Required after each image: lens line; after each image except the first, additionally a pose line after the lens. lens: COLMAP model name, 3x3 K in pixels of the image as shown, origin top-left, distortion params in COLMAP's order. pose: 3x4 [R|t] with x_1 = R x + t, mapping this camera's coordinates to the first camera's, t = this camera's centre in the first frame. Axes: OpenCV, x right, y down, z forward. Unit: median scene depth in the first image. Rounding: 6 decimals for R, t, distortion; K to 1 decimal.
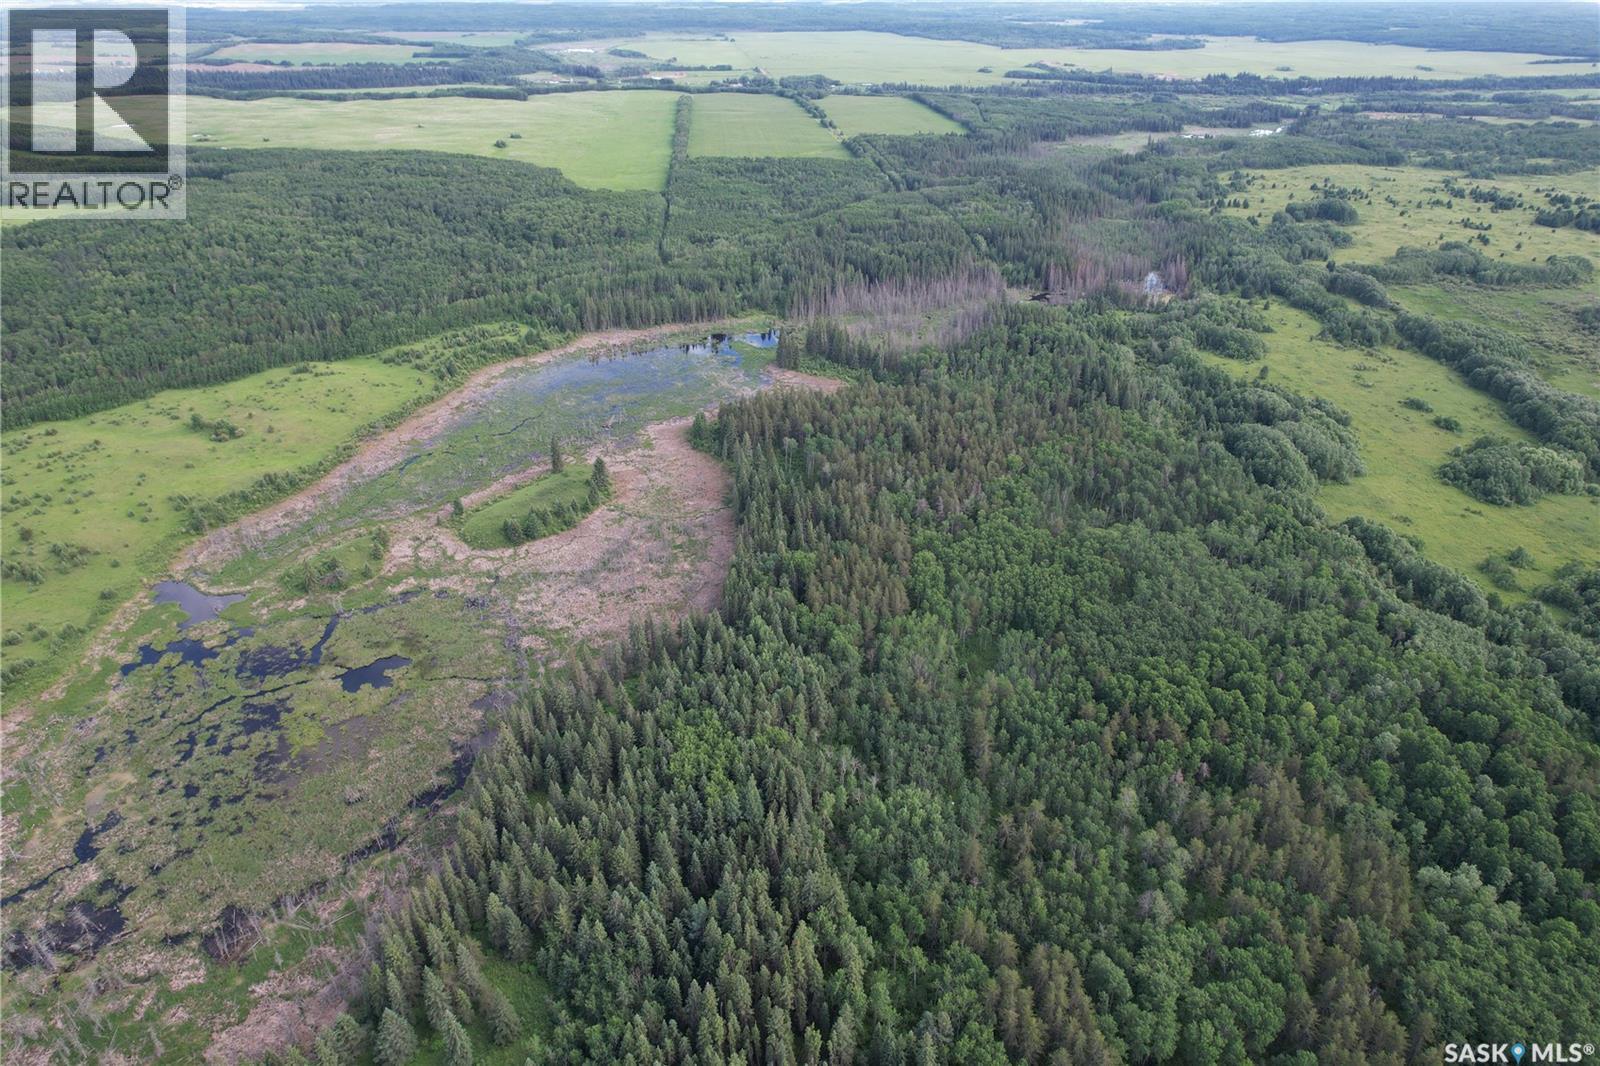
lens RADIAL K [[1025.4, 0, 794.7], [0, 1025.4, 542.2], [0, 0, 1]] dist [-0.077260, 0.070106]
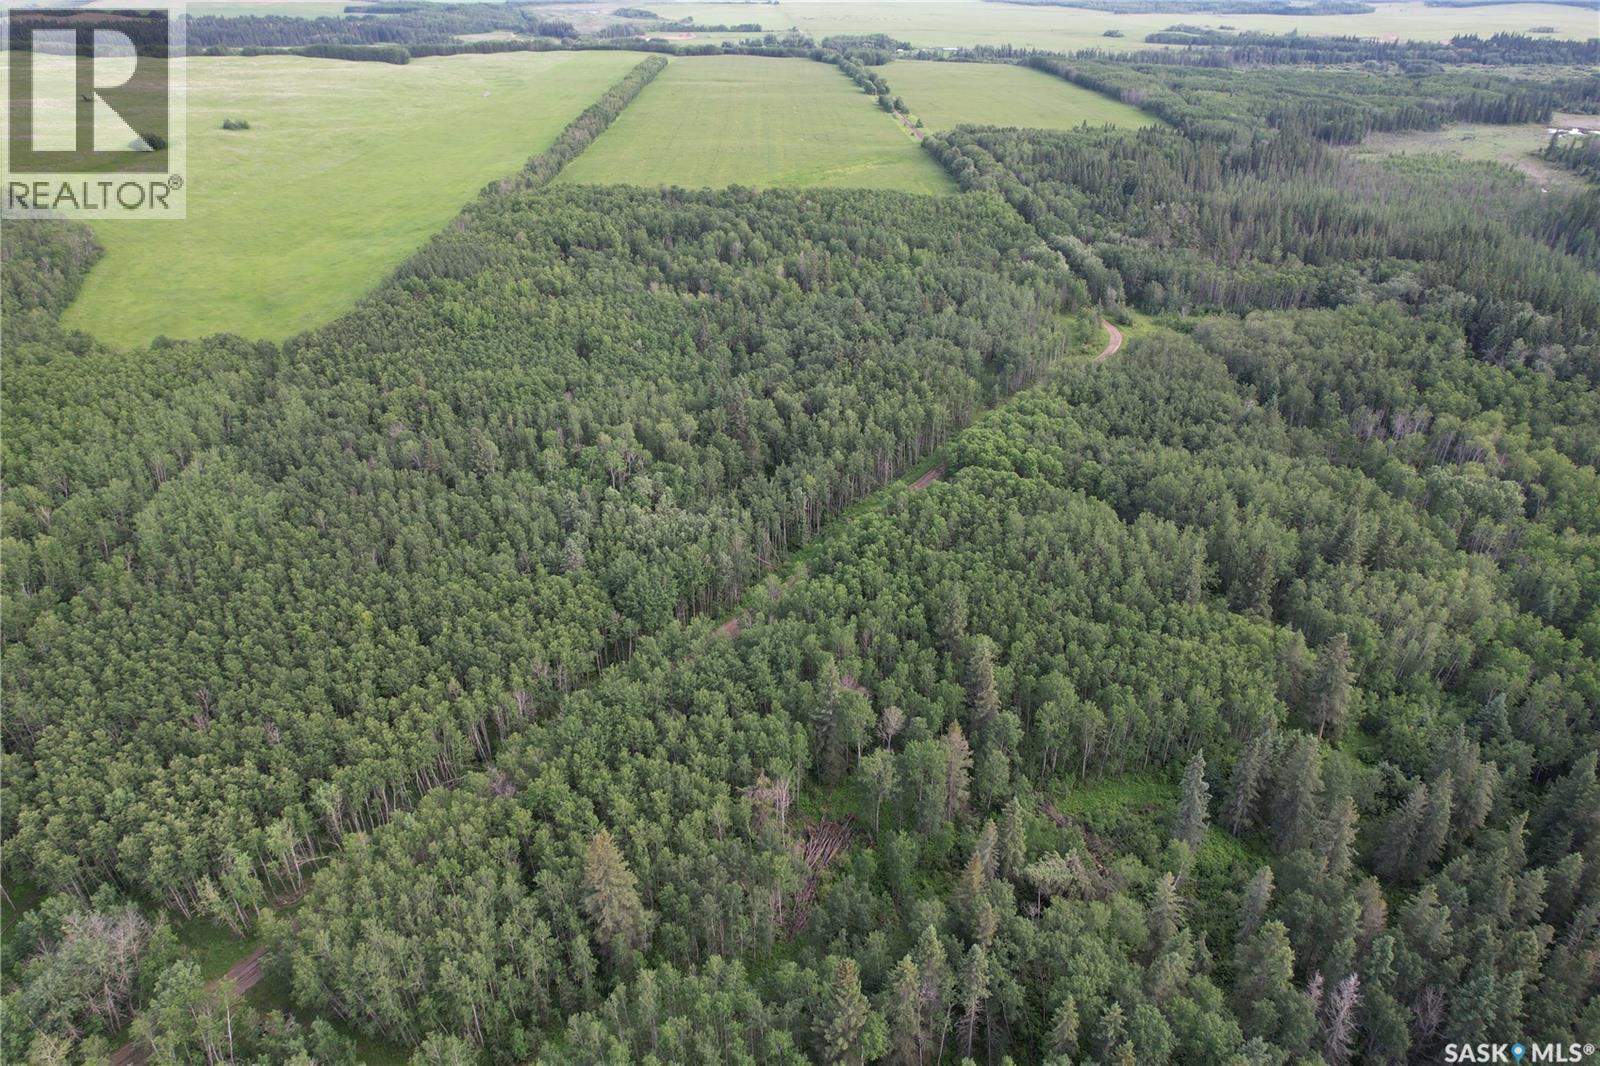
lens RADIAL K [[1025.4, 0, 790.3], [0, 1025.4, 558.3], [0, 0, 1]] dist [-0.077260, 0.070106]
pose [[0.998201, 0.031398, -0.051076, 0.021399], [-0.029989, 0.999155, 0.028120, -0.285422], [0.051916, -0.026538, 0.998299, 0.698469]]
